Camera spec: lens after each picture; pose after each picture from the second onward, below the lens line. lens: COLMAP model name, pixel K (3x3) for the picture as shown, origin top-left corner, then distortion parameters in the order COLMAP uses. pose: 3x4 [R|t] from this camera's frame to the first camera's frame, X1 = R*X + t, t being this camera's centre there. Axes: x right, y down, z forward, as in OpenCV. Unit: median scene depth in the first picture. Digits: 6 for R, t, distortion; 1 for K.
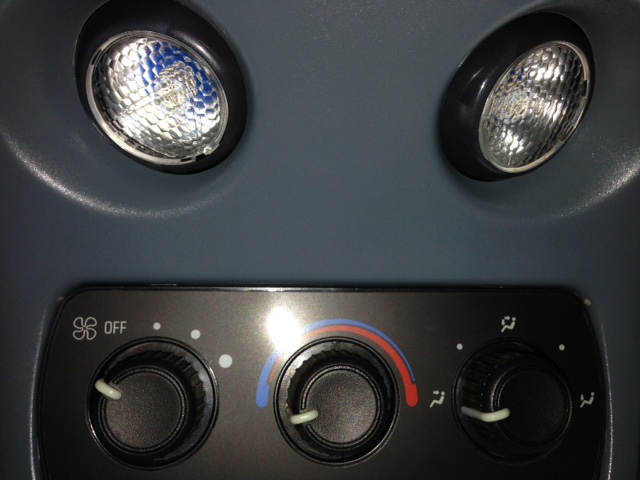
lens RADIAL K [[614.3, 0, 320.5], [0, 614.3, 239.4], [0, 0, 1]] dist [0.006476, 0.000000]
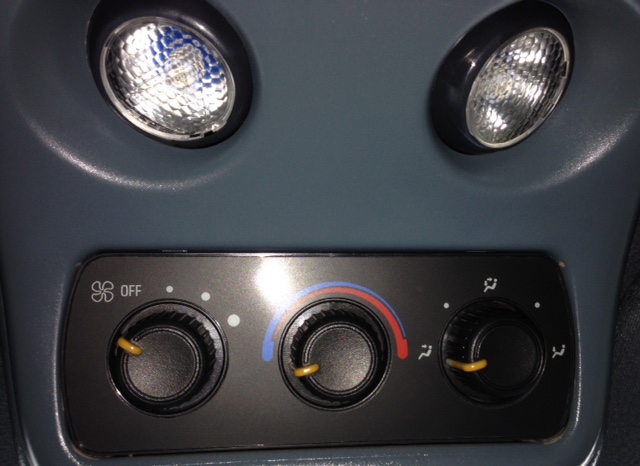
lens RADIAL K [[785.1, 0, 319.7], [0, 785.1, 233.4], [0, 0, 1]] dist [0.001215, 0.000000]
pose [[0.999301, -0.004783, 0.037086, -0.053230], [0.000944, 0.994696, 0.102850, -0.101369], [-0.037381, -0.102743, 0.994005, -0.386293]]
